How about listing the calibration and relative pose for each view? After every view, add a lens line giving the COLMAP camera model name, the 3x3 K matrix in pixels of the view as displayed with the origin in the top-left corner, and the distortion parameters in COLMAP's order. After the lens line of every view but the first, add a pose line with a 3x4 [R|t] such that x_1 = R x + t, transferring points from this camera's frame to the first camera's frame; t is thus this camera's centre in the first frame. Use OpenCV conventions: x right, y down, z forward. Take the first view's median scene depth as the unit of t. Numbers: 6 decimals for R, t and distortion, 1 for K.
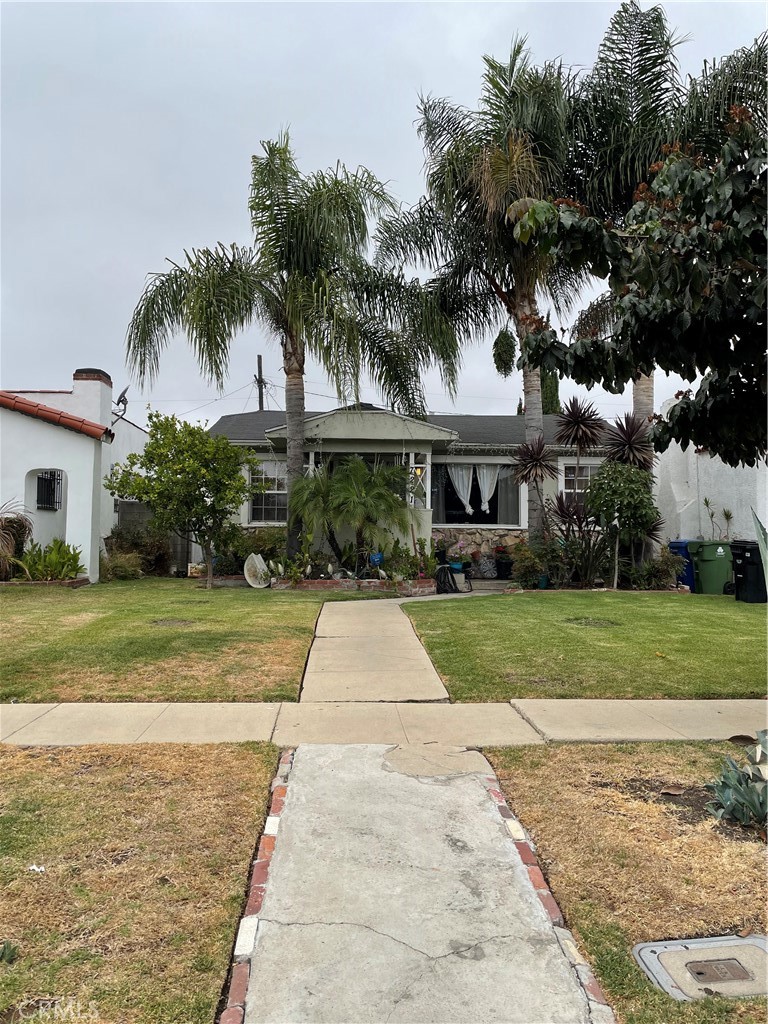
lens RADIAL K [[766.3, 0, 384.0], [0, 766.3, 512.0], [0, 0, 1]] dist [0.104553, -0.149223]
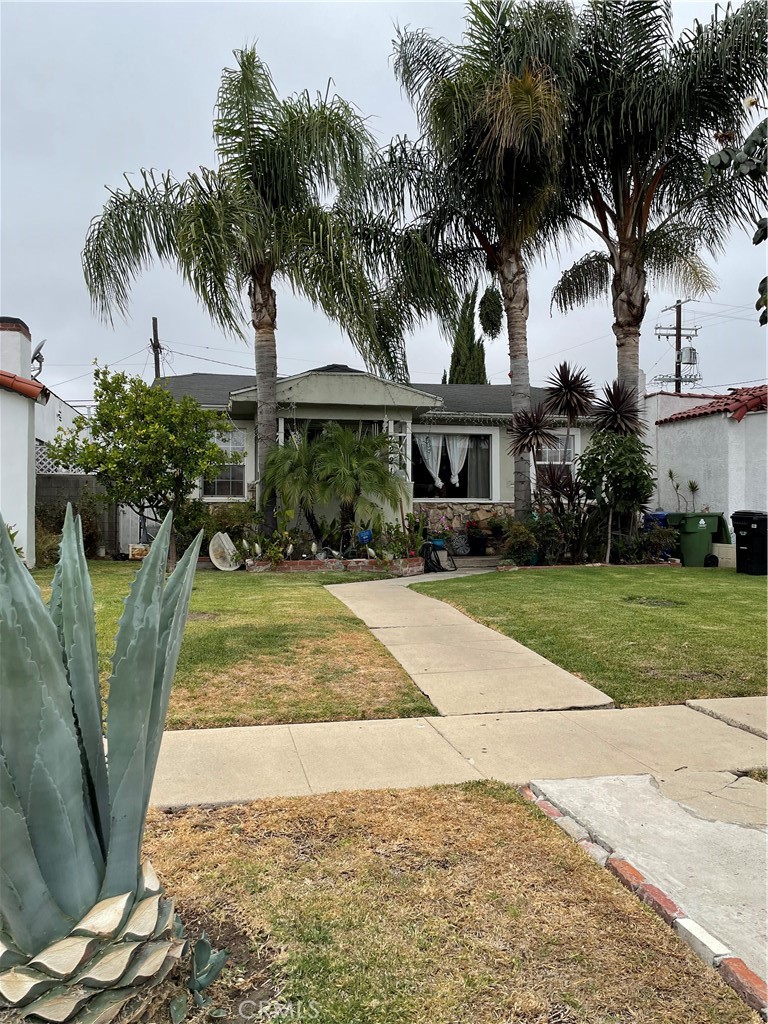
lens RADIAL K [[768.1, 0, 384.0], [0, 768.1, 512.0], [0, 0, 1]] dist [0.115624, -0.142429]
pose [[0.987237, -0.009169, 0.158992, -0.125488], [0.004423, 0.999535, 0.030179, 0.004795], [-0.159195, -0.029090, 0.986818, 0.095315]]
